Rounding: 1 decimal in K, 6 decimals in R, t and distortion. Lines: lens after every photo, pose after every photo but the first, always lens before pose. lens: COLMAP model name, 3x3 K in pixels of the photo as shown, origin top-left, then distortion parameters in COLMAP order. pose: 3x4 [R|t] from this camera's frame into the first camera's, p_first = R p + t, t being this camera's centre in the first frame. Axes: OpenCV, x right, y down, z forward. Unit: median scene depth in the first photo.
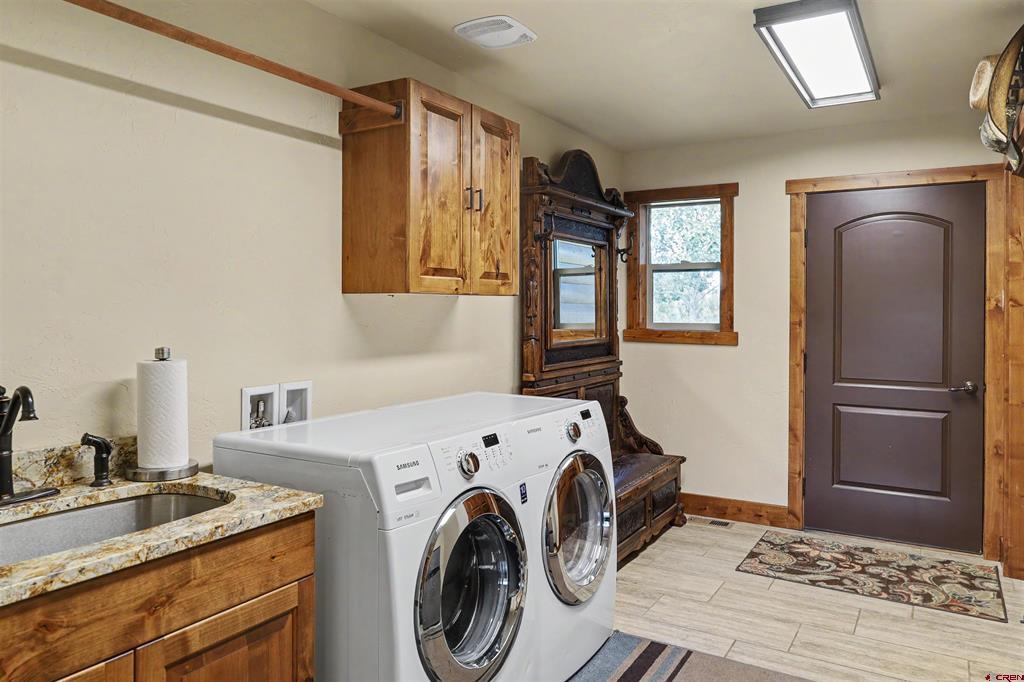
lens RADIAL K [[712.5, 0, 516.2], [0, 712.5, 318.5], [0, 0, 1]] dist [-0.009978, 0.001864]
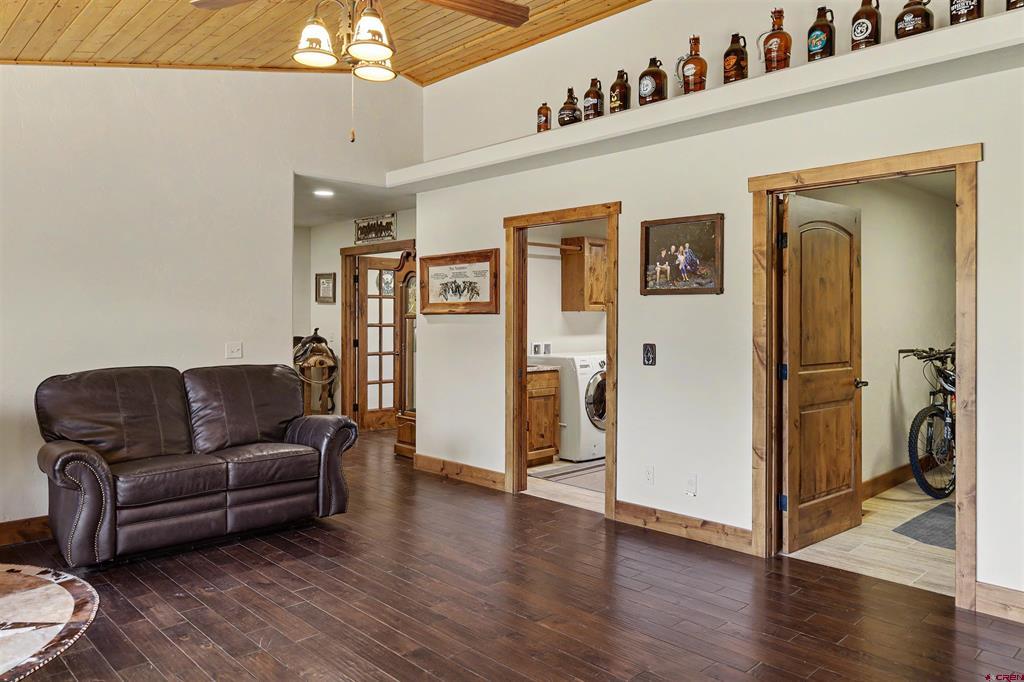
lens RADIAL K [[712.5, 0, 516.2], [0, 712.5, 318.5], [0, 0, 1]] dist [-0.009978, 0.001864]
pose [[0.966934, -0.002016, -0.255019, 0.320878], [-0.001748, 0.999893, -0.014533, 0.035660], [0.255021, 0.014498, 0.966827, -1.882322]]
